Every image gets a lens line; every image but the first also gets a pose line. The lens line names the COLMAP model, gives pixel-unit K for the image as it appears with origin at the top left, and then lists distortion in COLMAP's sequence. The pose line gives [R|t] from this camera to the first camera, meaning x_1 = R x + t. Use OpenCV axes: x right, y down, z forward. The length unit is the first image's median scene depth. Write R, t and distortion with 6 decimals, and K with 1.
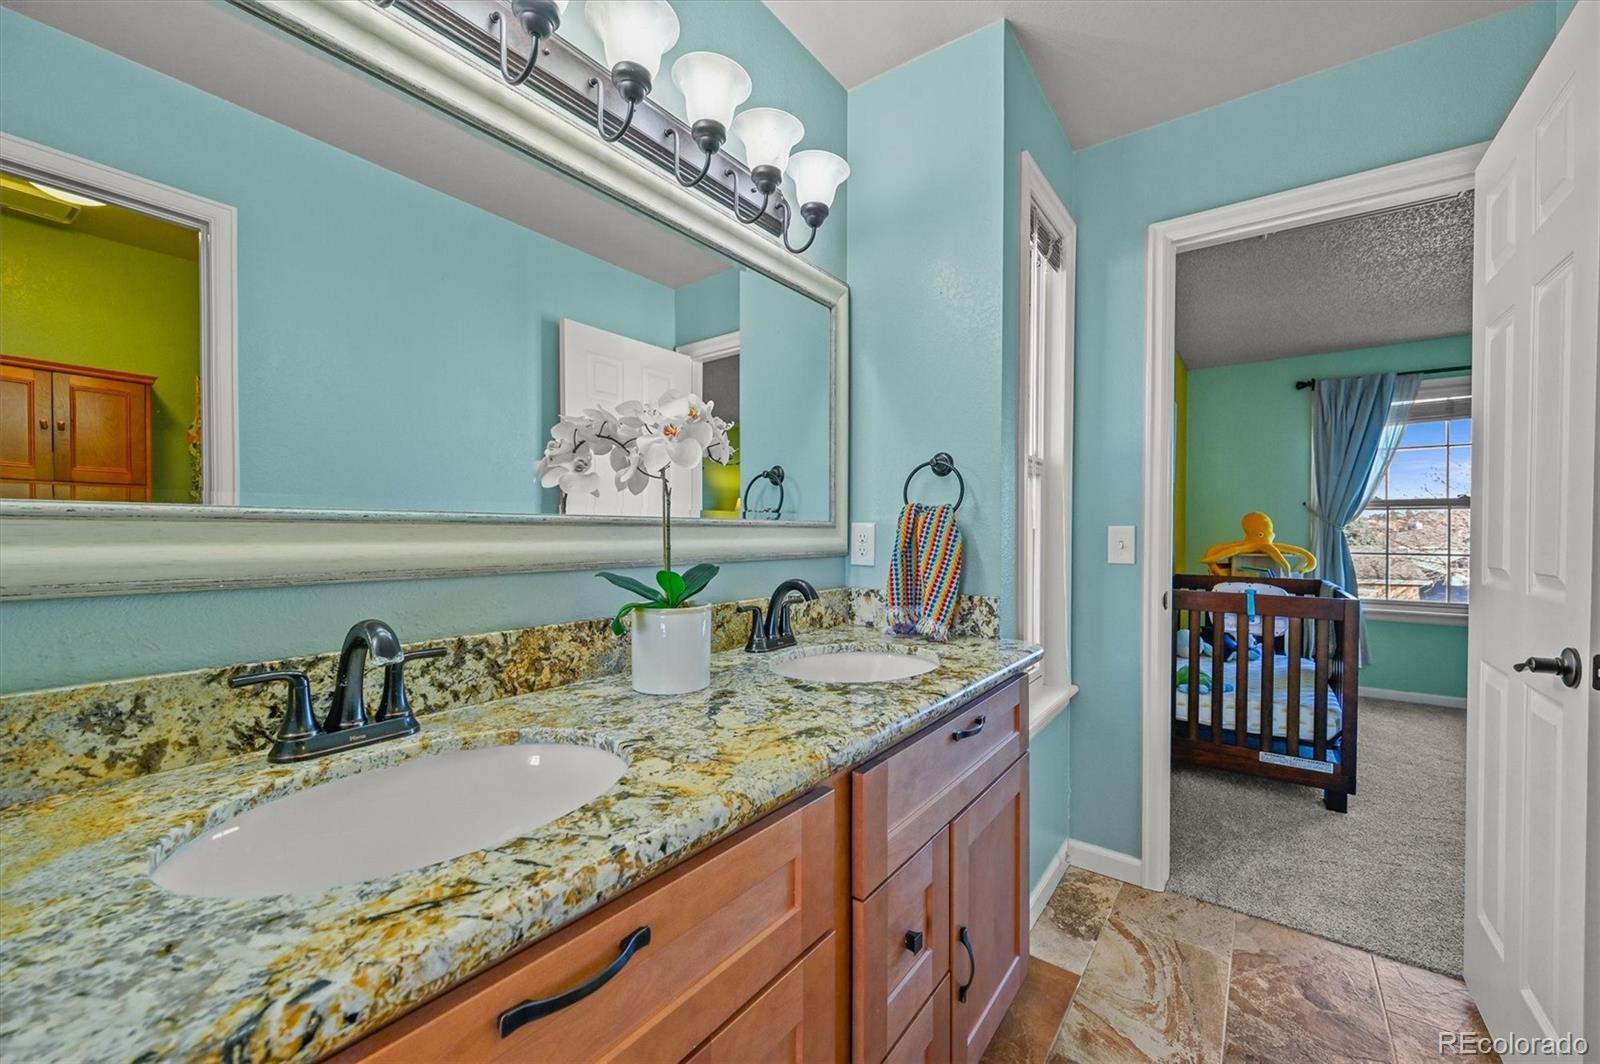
lens RADIAL K [[624.5, 0, 803.3], [0, 624.5, 534.5], [0, 0, 1]] dist [-0.000968, 0.000306]
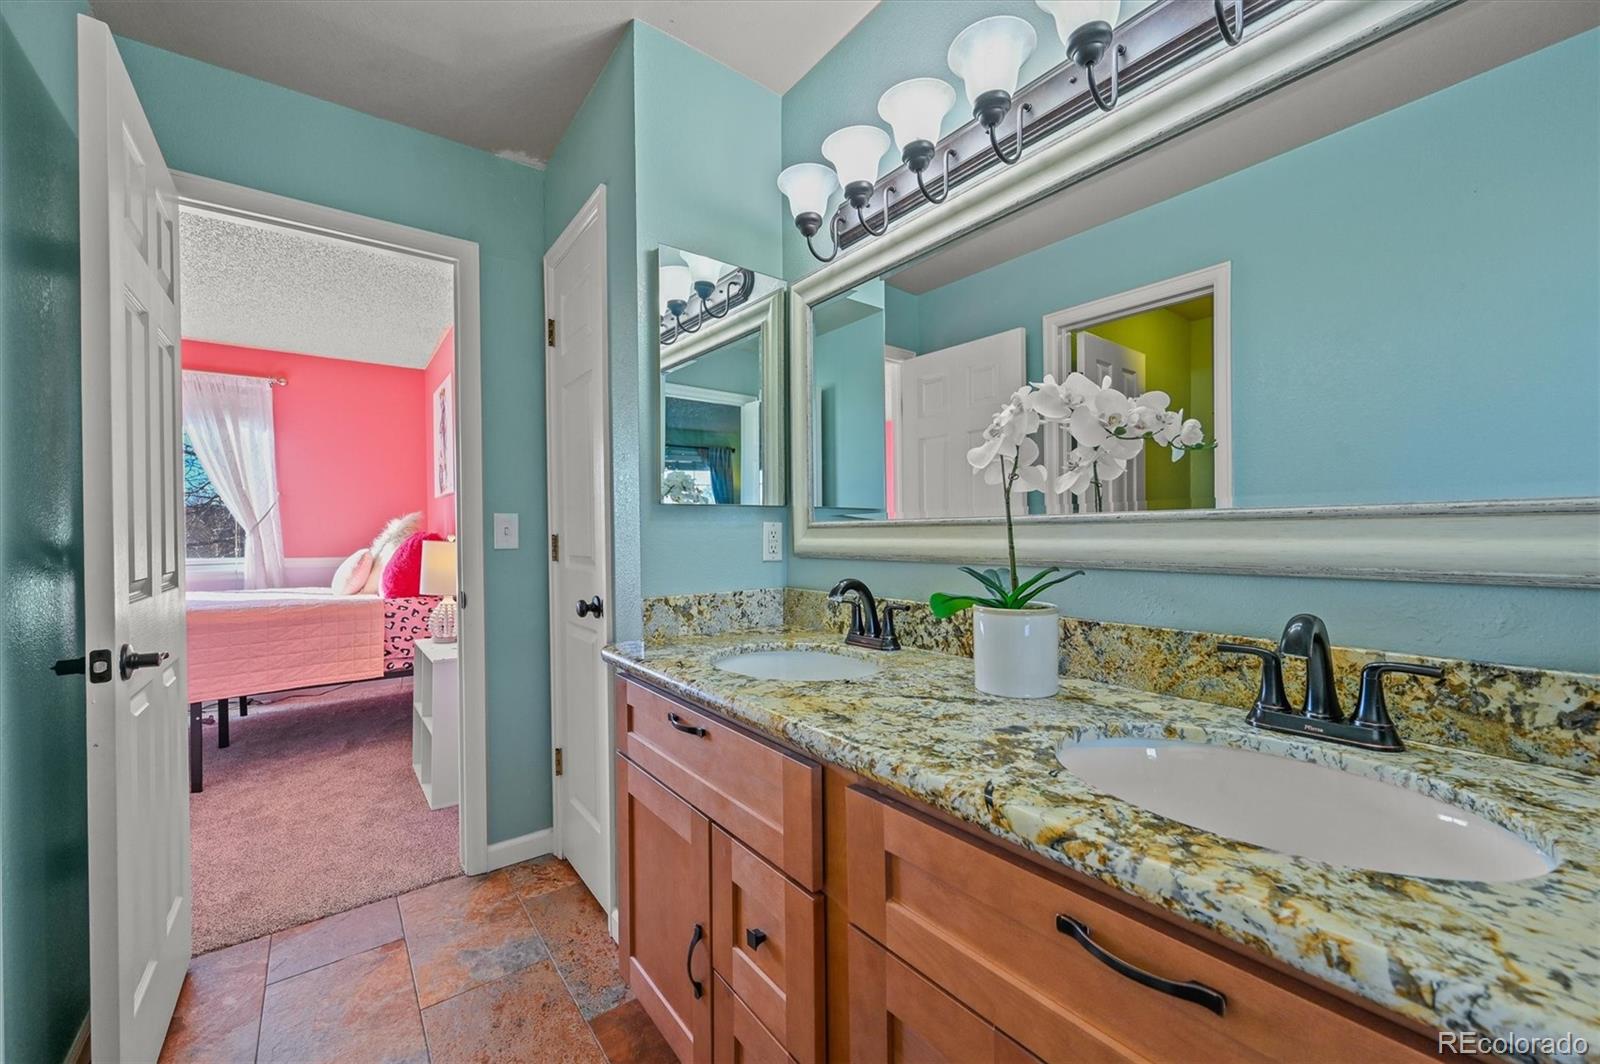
lens RADIAL K [[624.5, 0, 803.3], [0, 624.5, 534.5], [0, 0, 1]] dist [-0.000968, 0.000306]
pose [[-0.272616, 0.002214, -0.962120, 0.904922], [0.005415, 0.999985, 0.000767, -0.000766], [0.962108, -0.005001, -0.272624, 1.055129]]
